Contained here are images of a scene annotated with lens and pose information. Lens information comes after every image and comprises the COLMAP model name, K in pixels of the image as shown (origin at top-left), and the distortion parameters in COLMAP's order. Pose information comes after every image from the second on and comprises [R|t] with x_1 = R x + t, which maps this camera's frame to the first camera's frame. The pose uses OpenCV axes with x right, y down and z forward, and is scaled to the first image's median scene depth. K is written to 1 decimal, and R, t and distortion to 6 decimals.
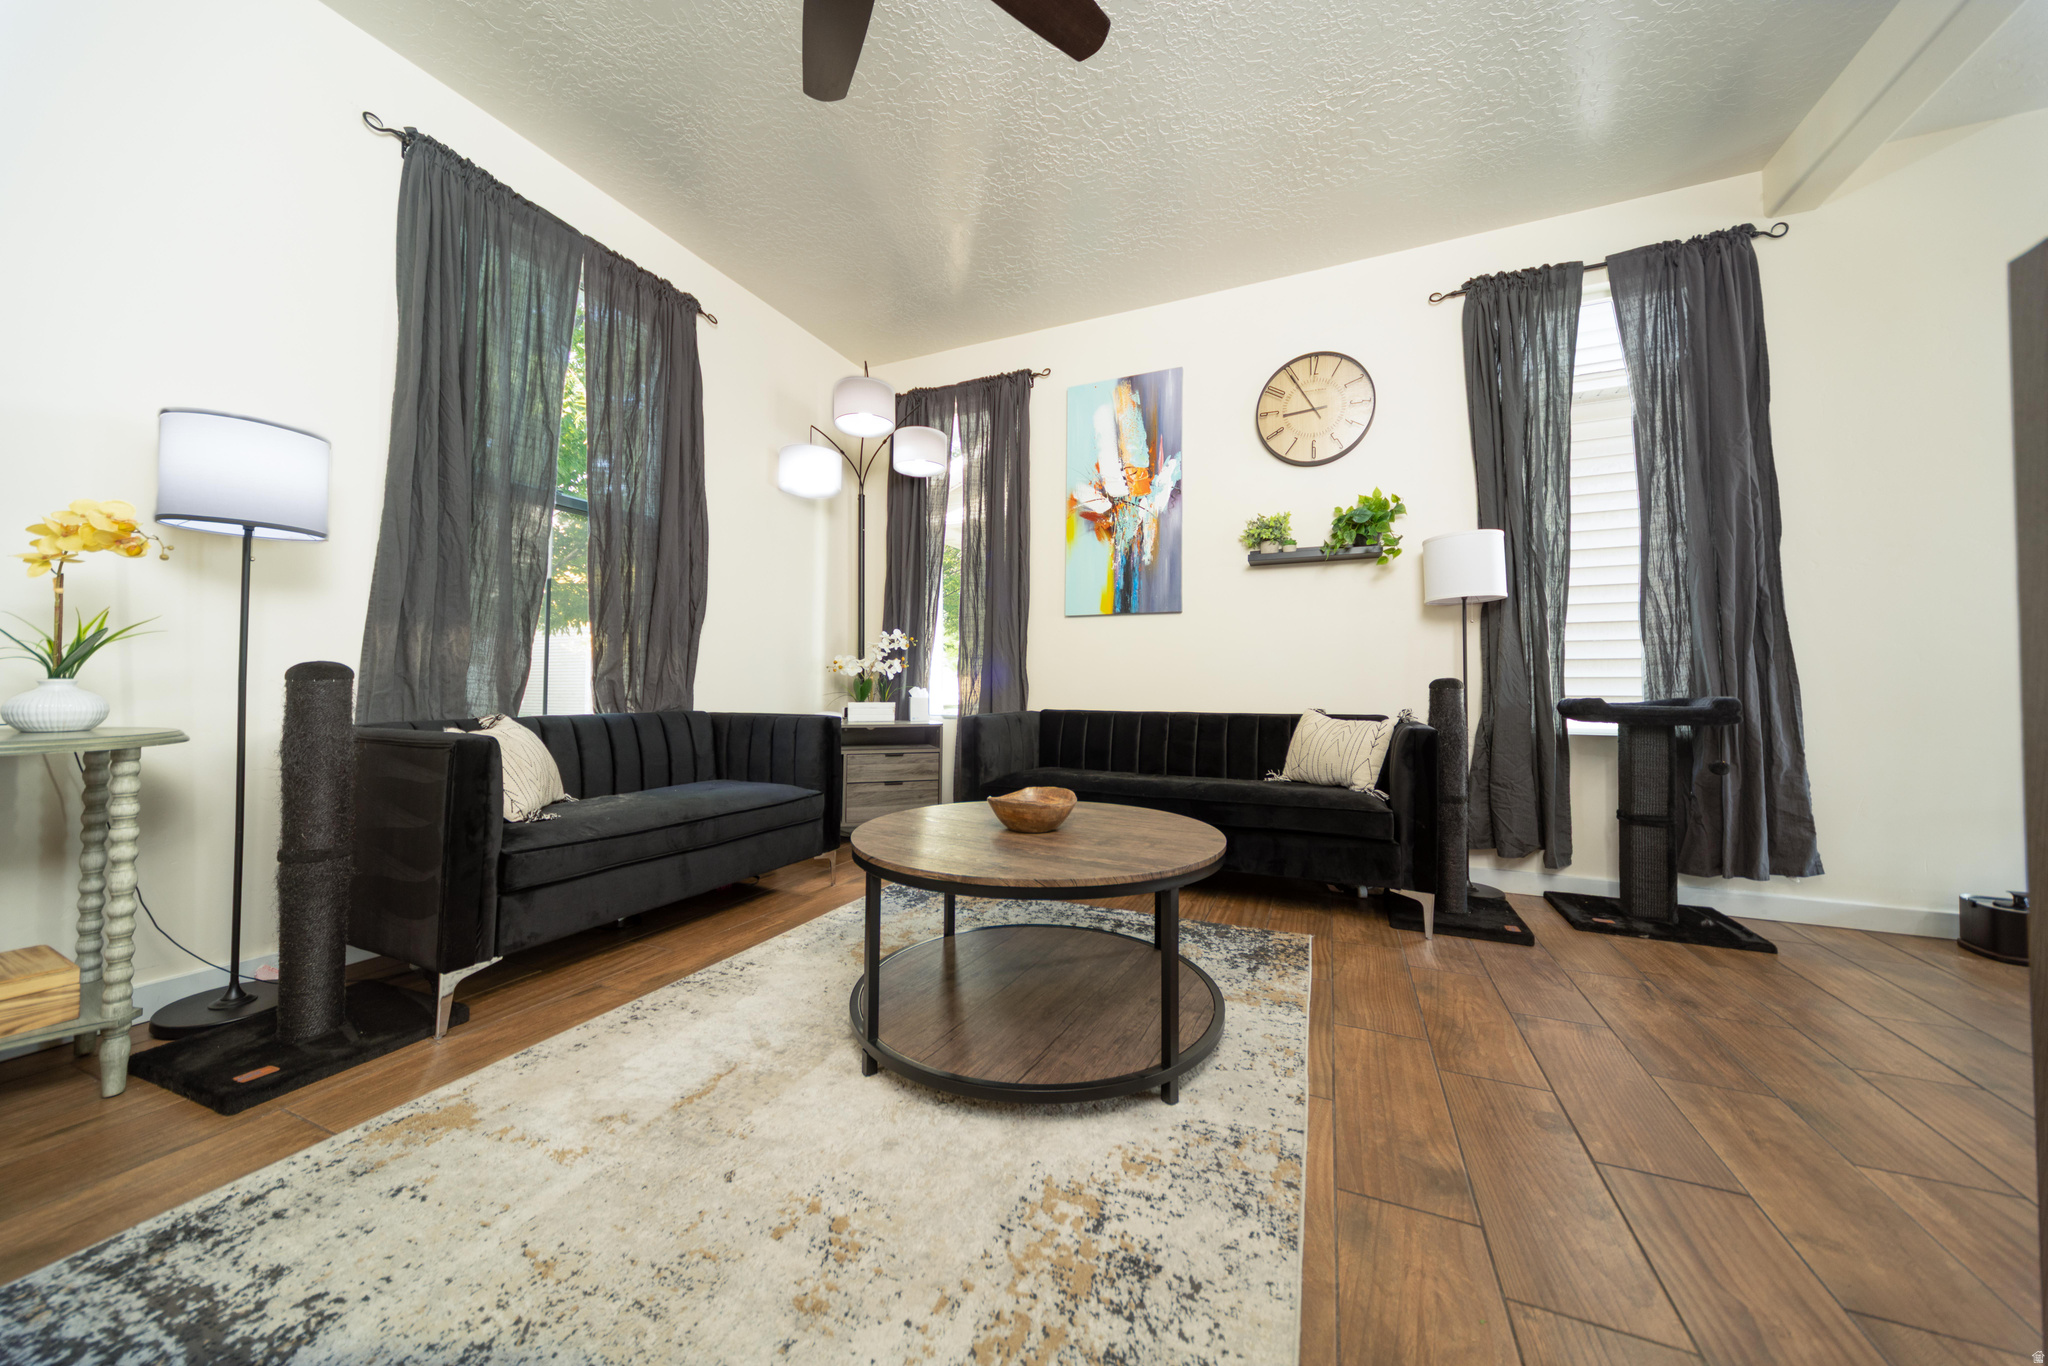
lens RADIAL K [[691.9, 0, 1036.6], [0, 691.9, 669.2], [0, 0, 1]] dist [0.001417, 0.000185]
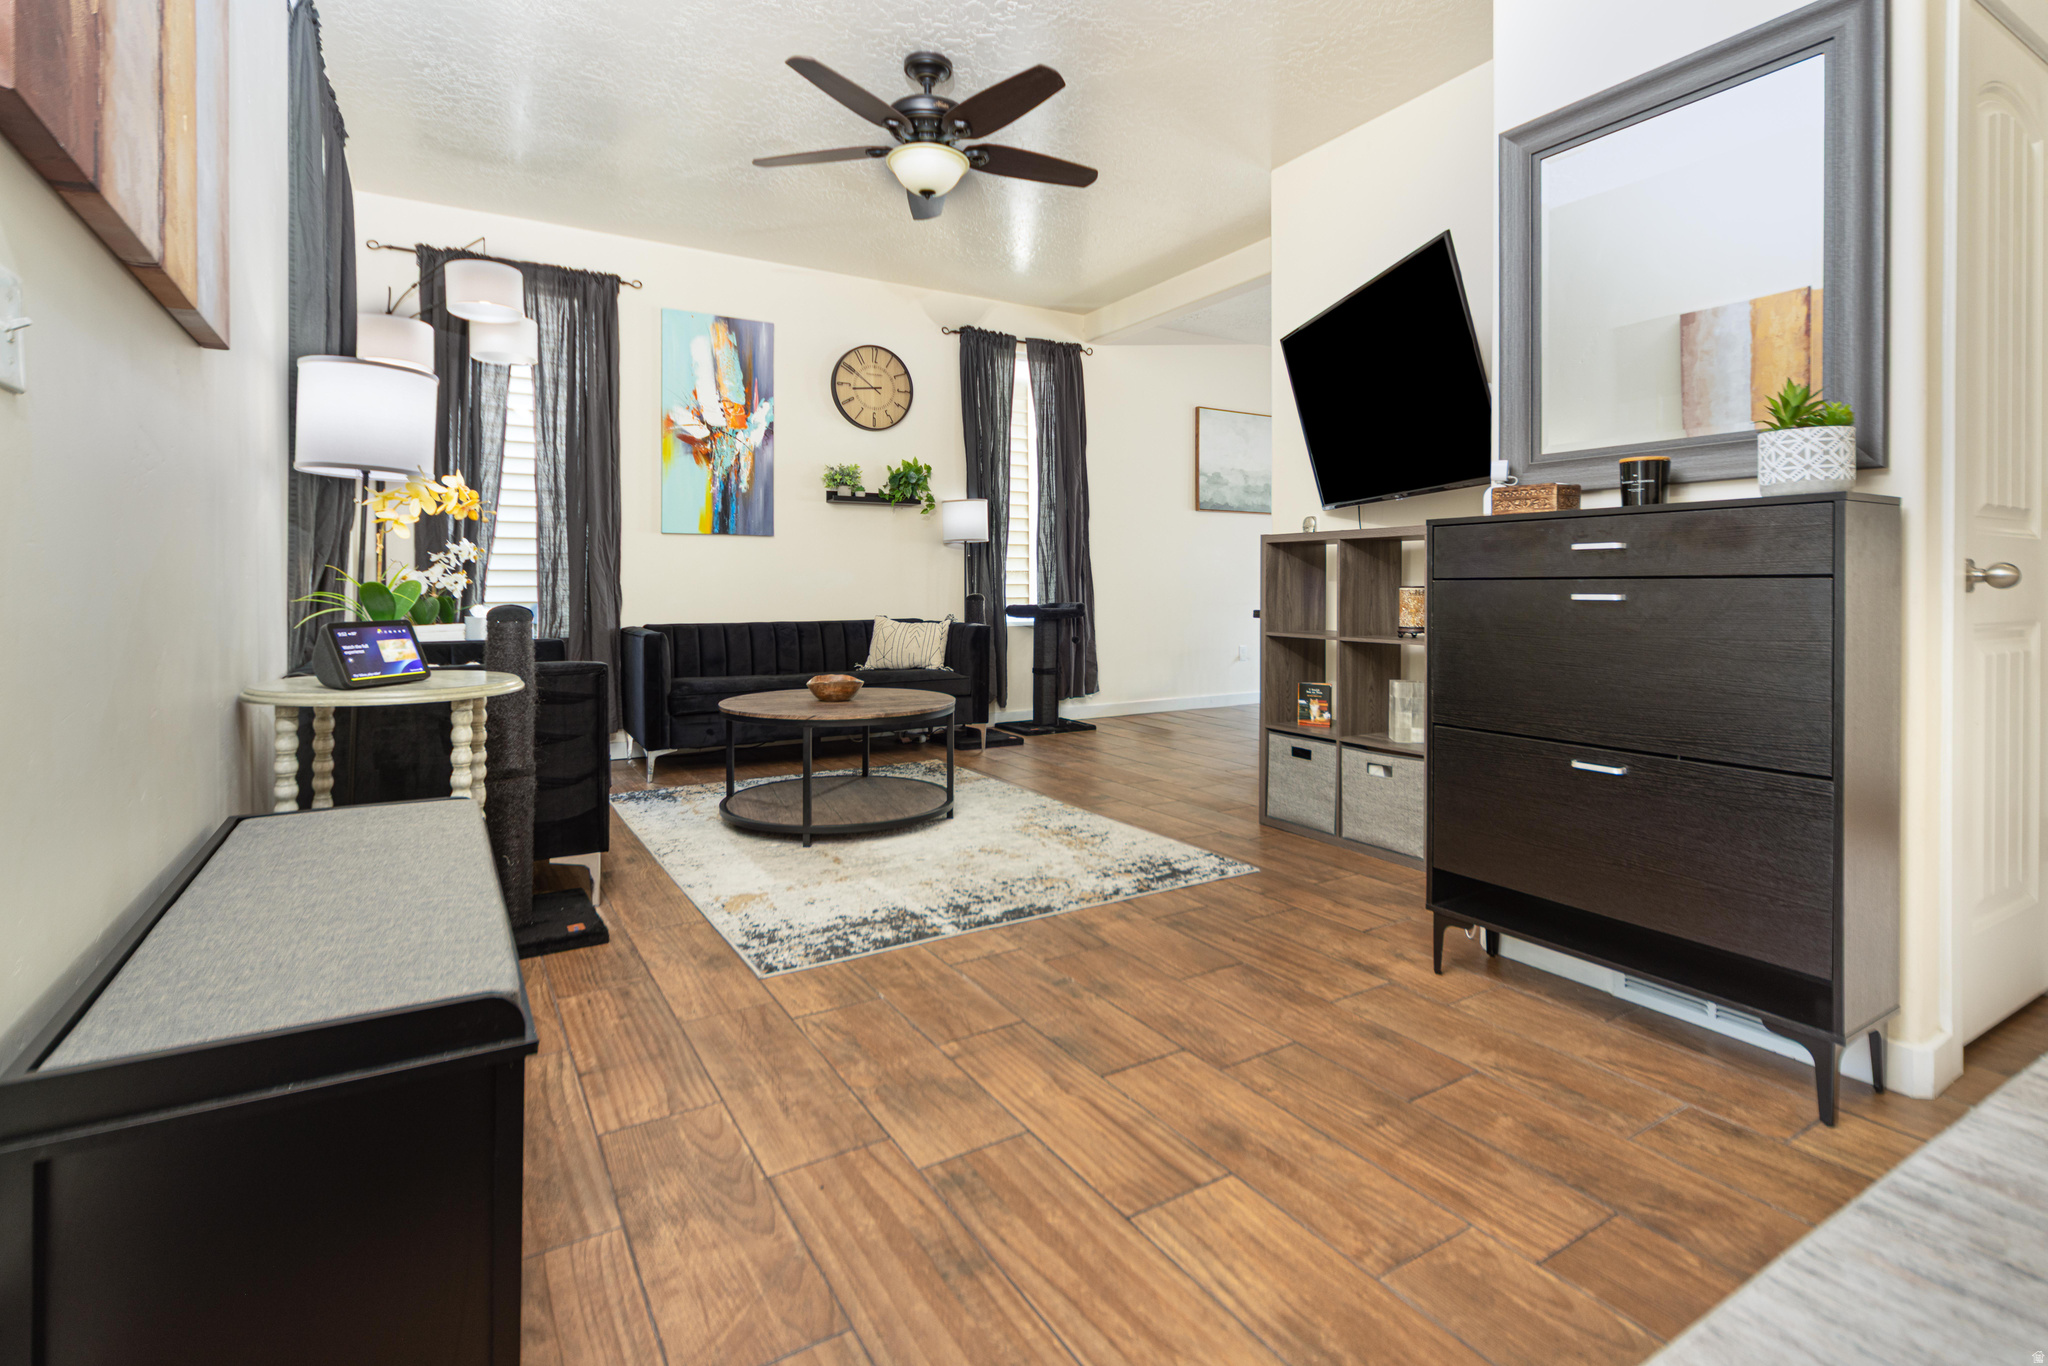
lens RADIAL K [[957.8, 0, 1020.4], [0, 957.8, 585.5], [0, 0, 1]] dist [-0.002709, -0.000341]
pose [[0.586366, -0.007584, 0.810011, -1.059169], [-0.018764, 0.999561, 0.022941, -0.055096], [-0.809829, -0.028651, 0.585966, -0.352179]]
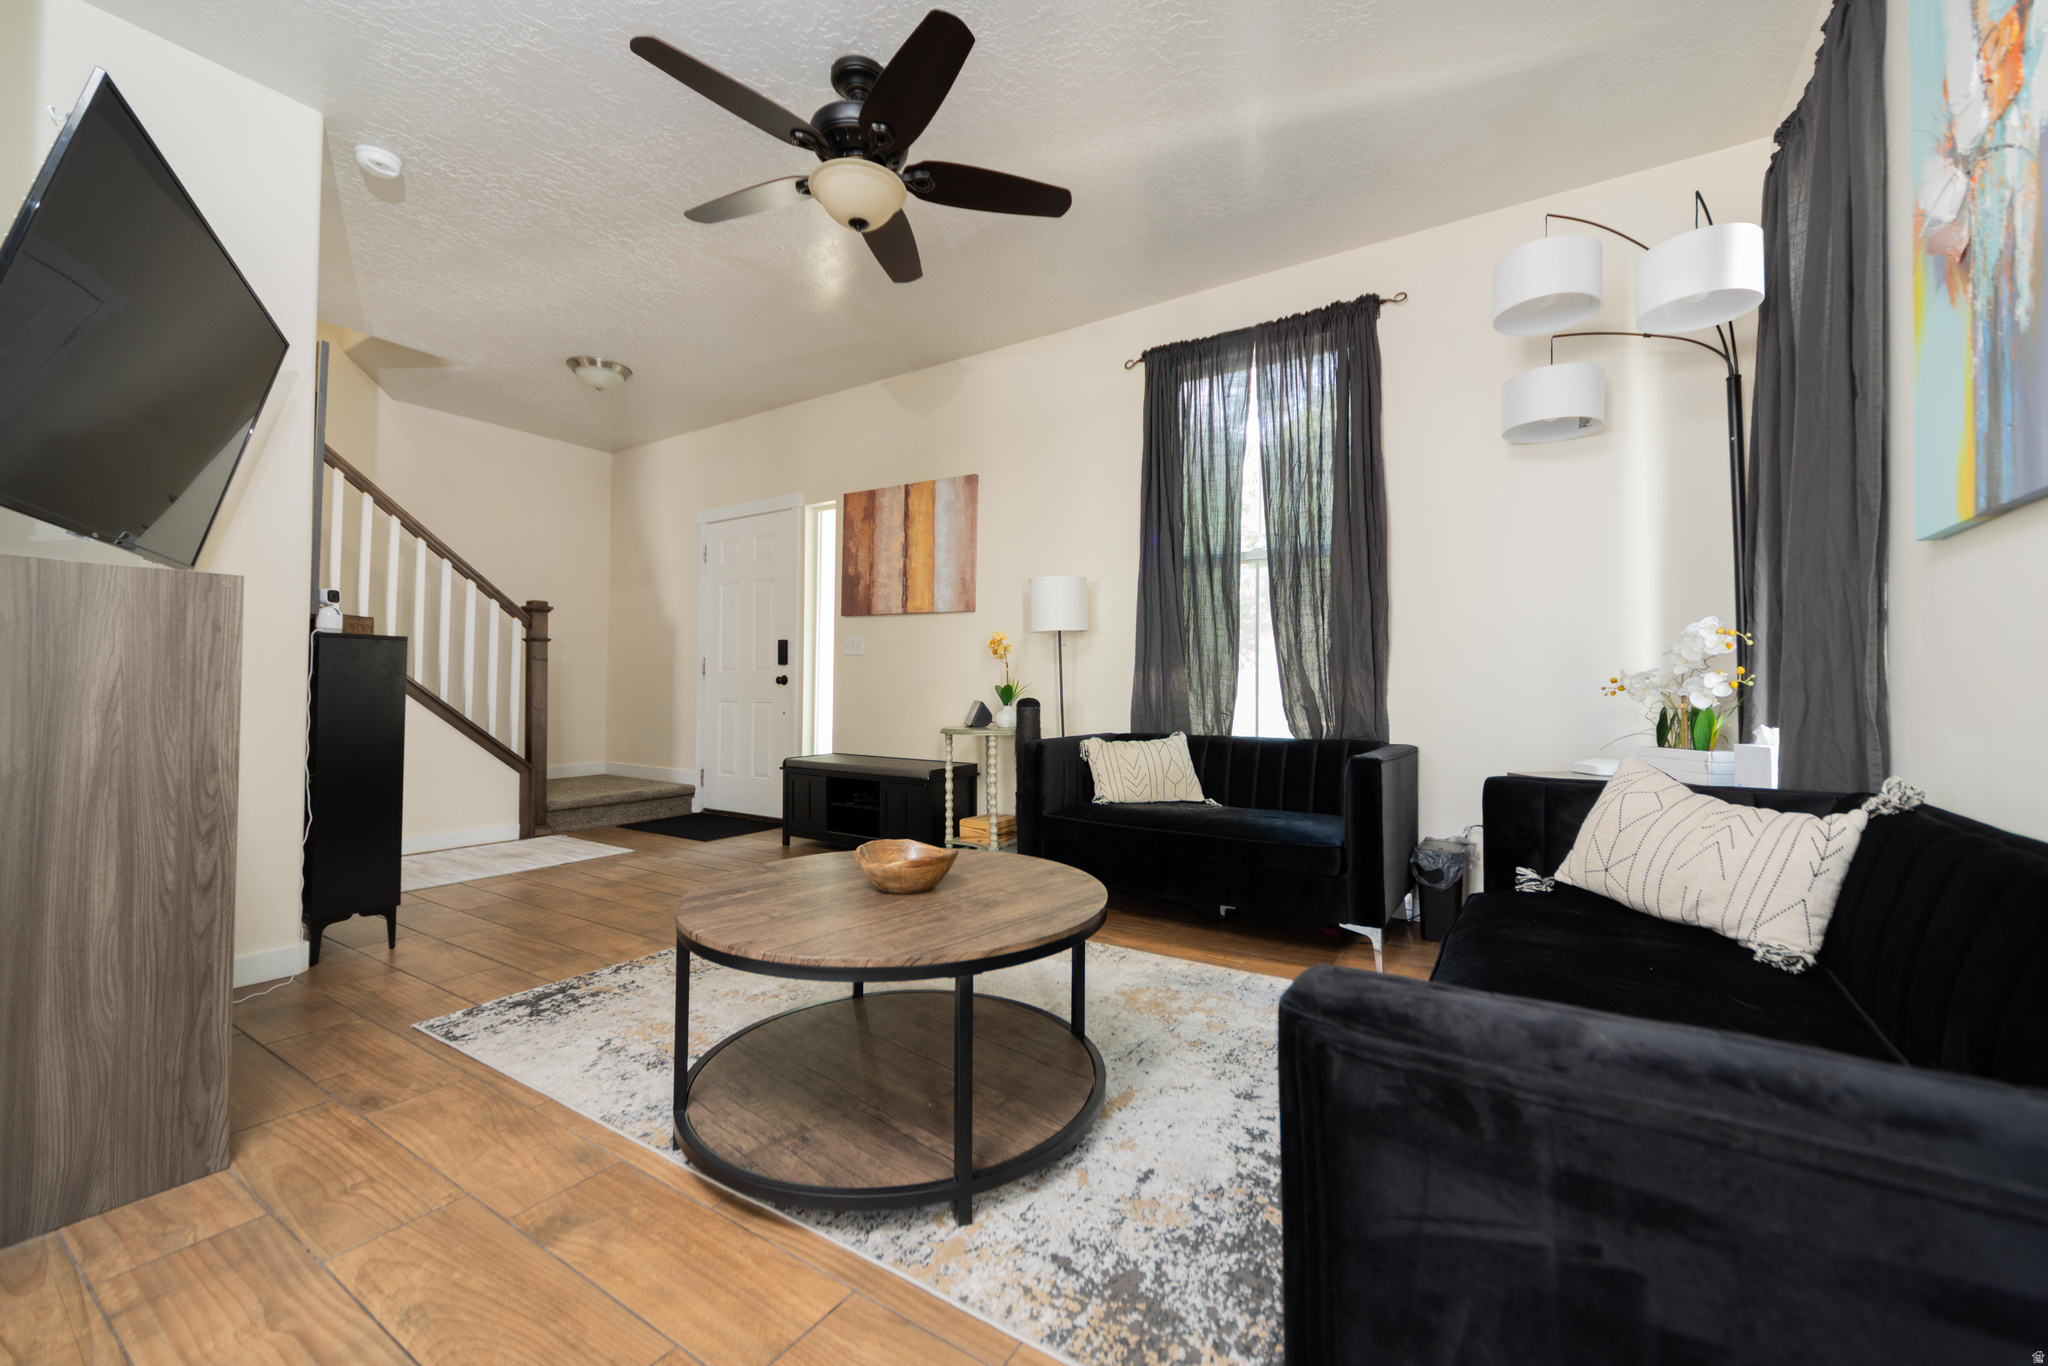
lens RADIAL K [[809.2, 0, 1038.7], [0, 809.2, 674.7], [0, 0, 1]] dist [-0.004718, -0.000512]
pose [[-0.166330, -0.025978, -0.985728, 0.710662], [0.020481, 0.999346, -0.029793, -0.005511], [0.985857, -0.025145, -0.165689, 0.821717]]
